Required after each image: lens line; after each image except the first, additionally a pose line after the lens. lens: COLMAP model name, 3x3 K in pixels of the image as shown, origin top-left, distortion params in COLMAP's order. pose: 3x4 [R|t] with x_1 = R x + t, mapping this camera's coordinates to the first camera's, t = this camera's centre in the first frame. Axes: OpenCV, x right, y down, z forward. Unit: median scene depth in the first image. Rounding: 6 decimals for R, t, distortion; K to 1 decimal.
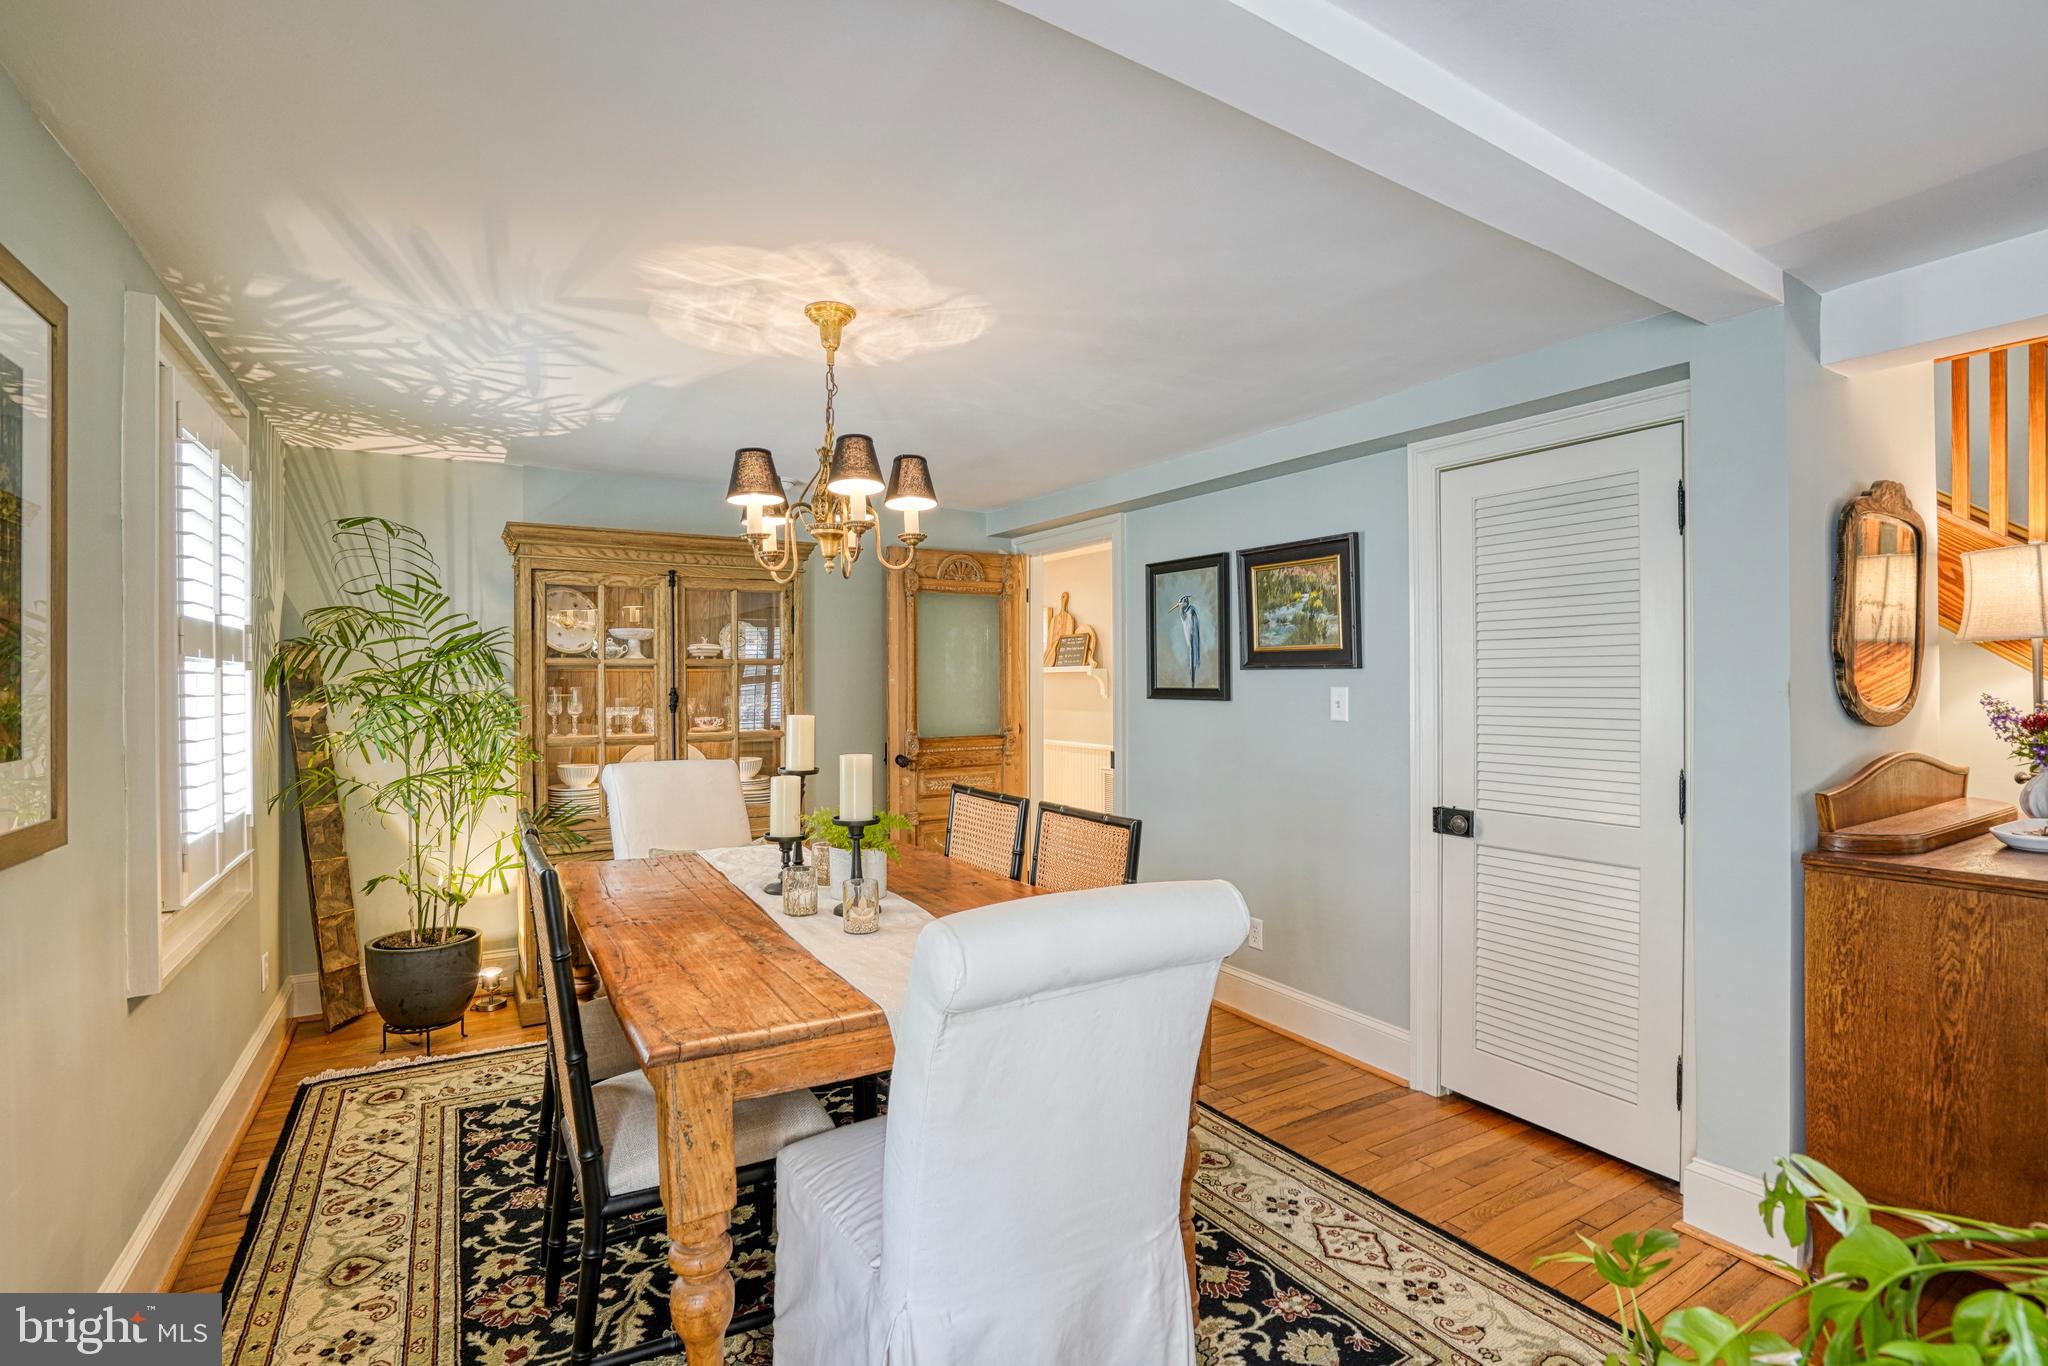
lens RADIAL K [[959.3, 0, 1013.1], [0, 959.3, 682.5], [0, 0, 1]] dist [-0.046039, 0.015810]
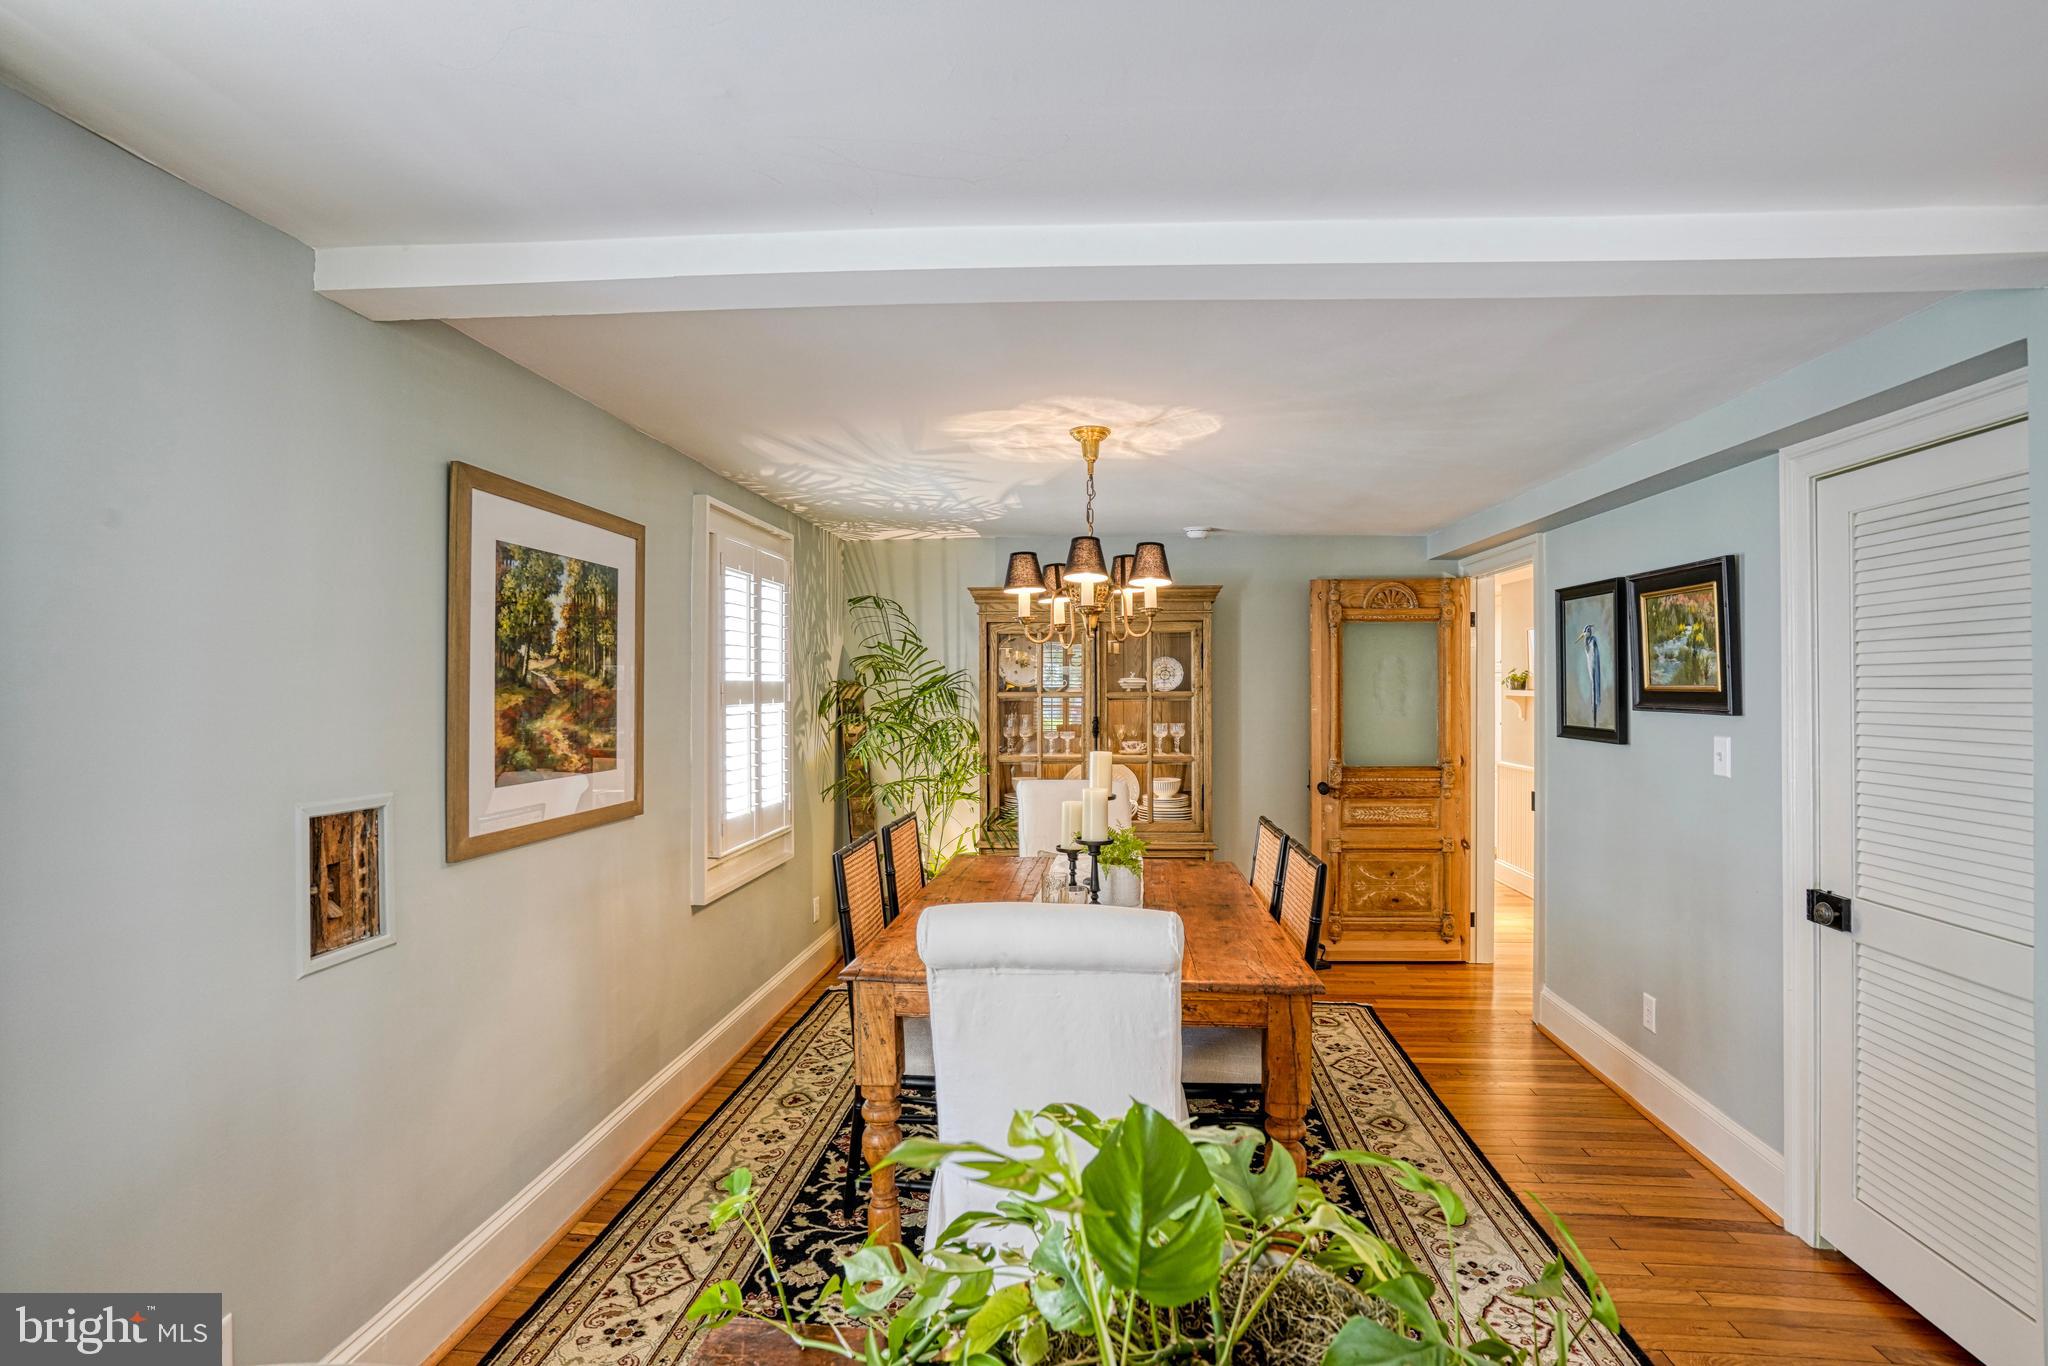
lens RADIAL K [[1010.5, 0, 1036.9], [0, 1010.5, 693.4], [0, 0, 1]] dist [-0.008060, 0.005645]
pose [[0.816121, 0.006432, -0.577845, 0.420046], [-0.001397, 0.999957, 0.009158, -0.047410], [0.577879, -0.006667, 0.816095, -0.099775]]
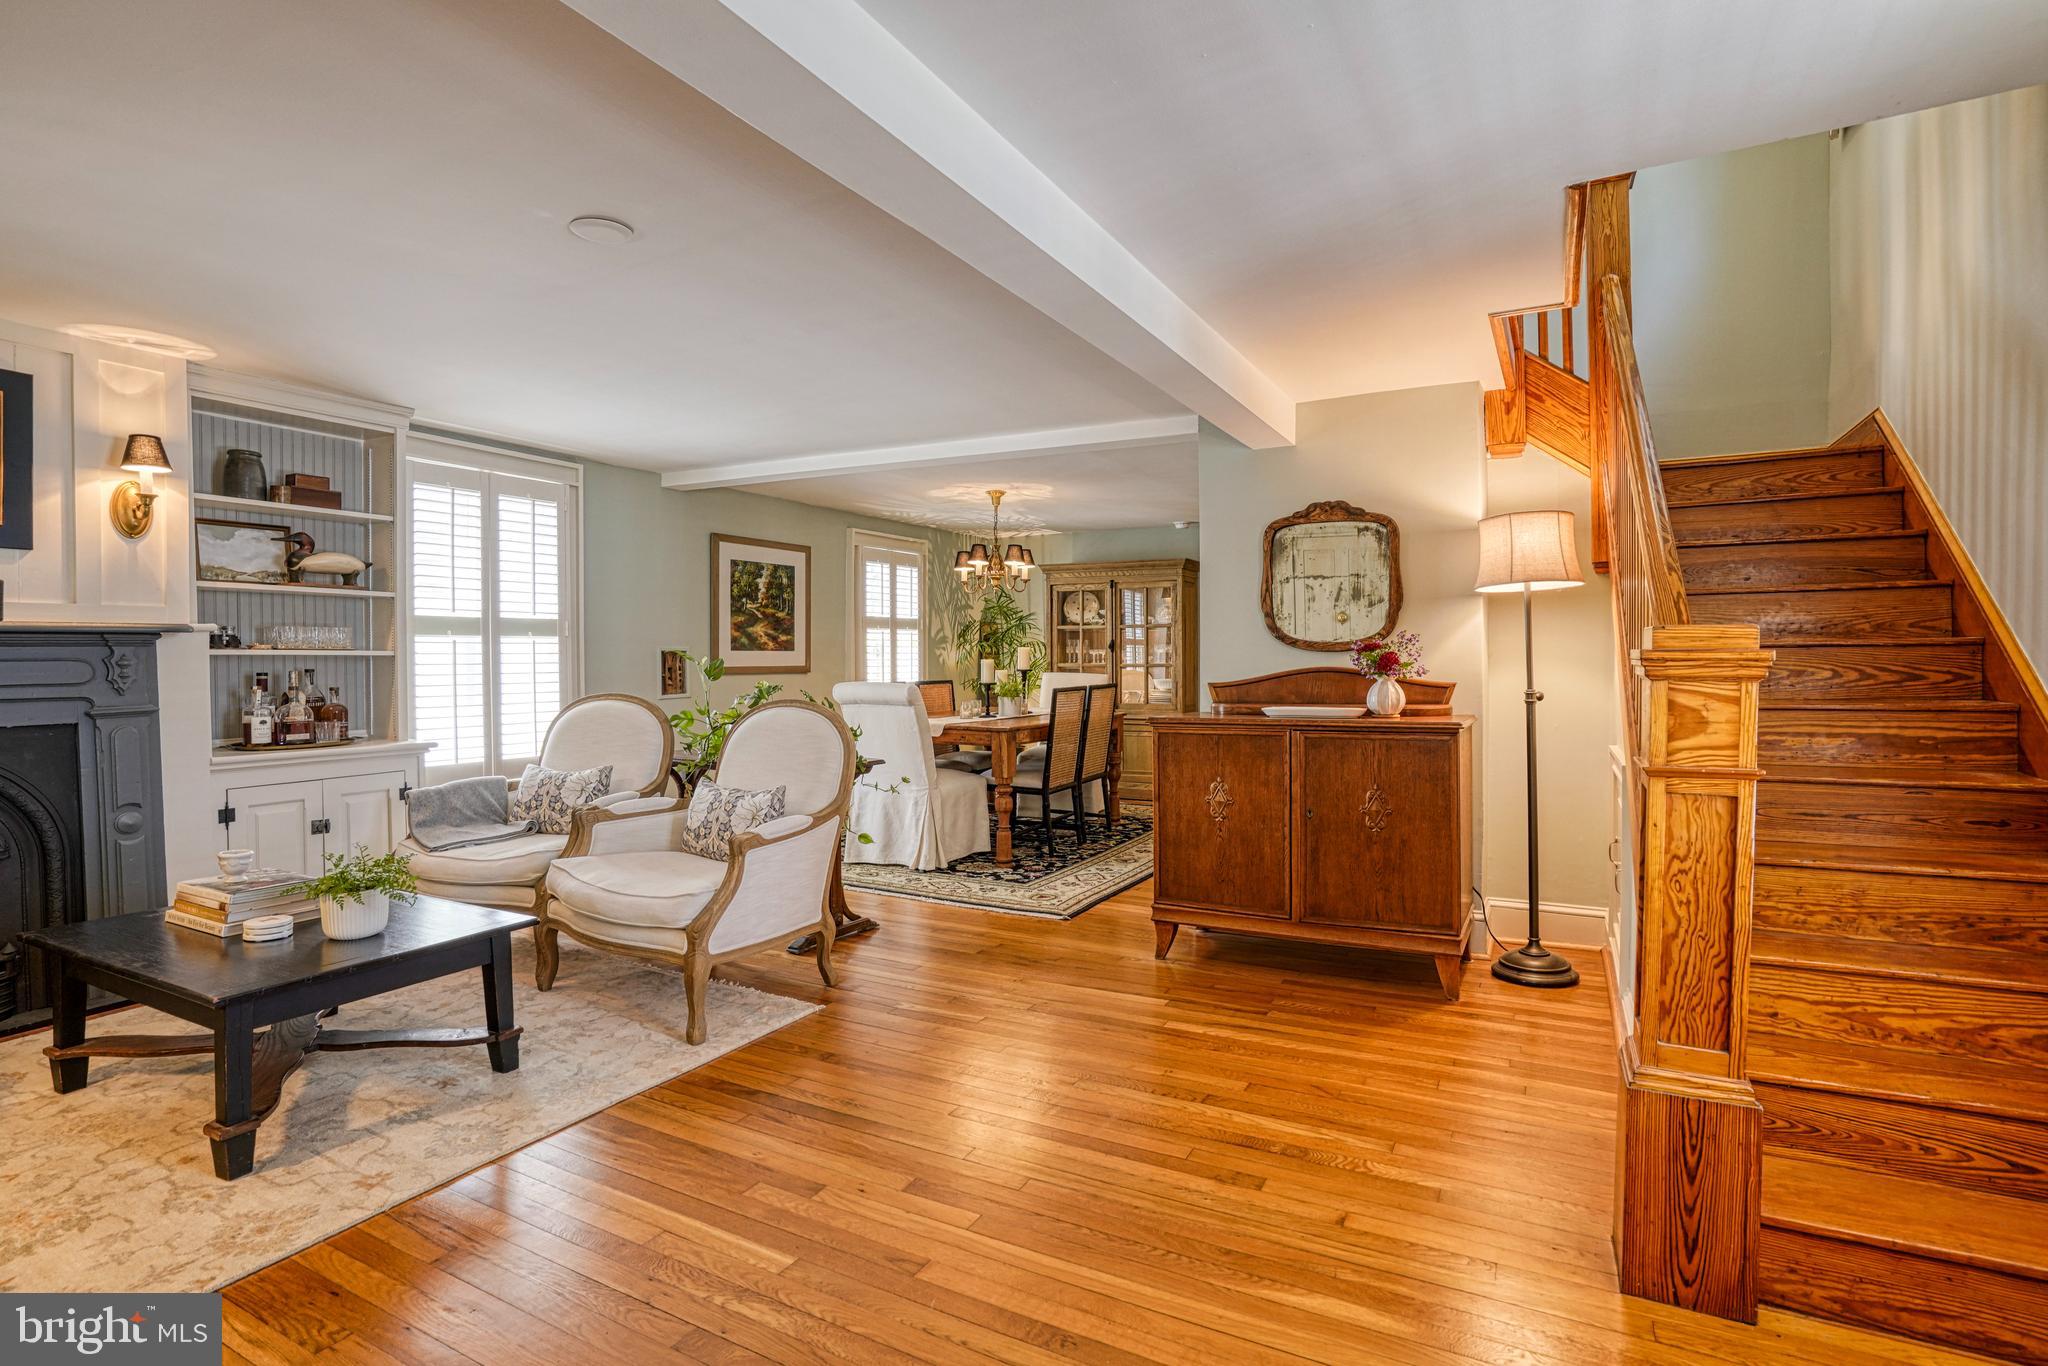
lens RADIAL K [[959.3, 0, 1057.9], [0, 959.3, 676.1], [0, 0, 1]] dist [-0.046039, 0.015810]
pose [[0.532775, 0.024321, -0.845907, 1.752137], [-0.001302, 0.999609, 0.027920, 0.033837], [0.846256, -0.013774, 0.532599, -0.199591]]
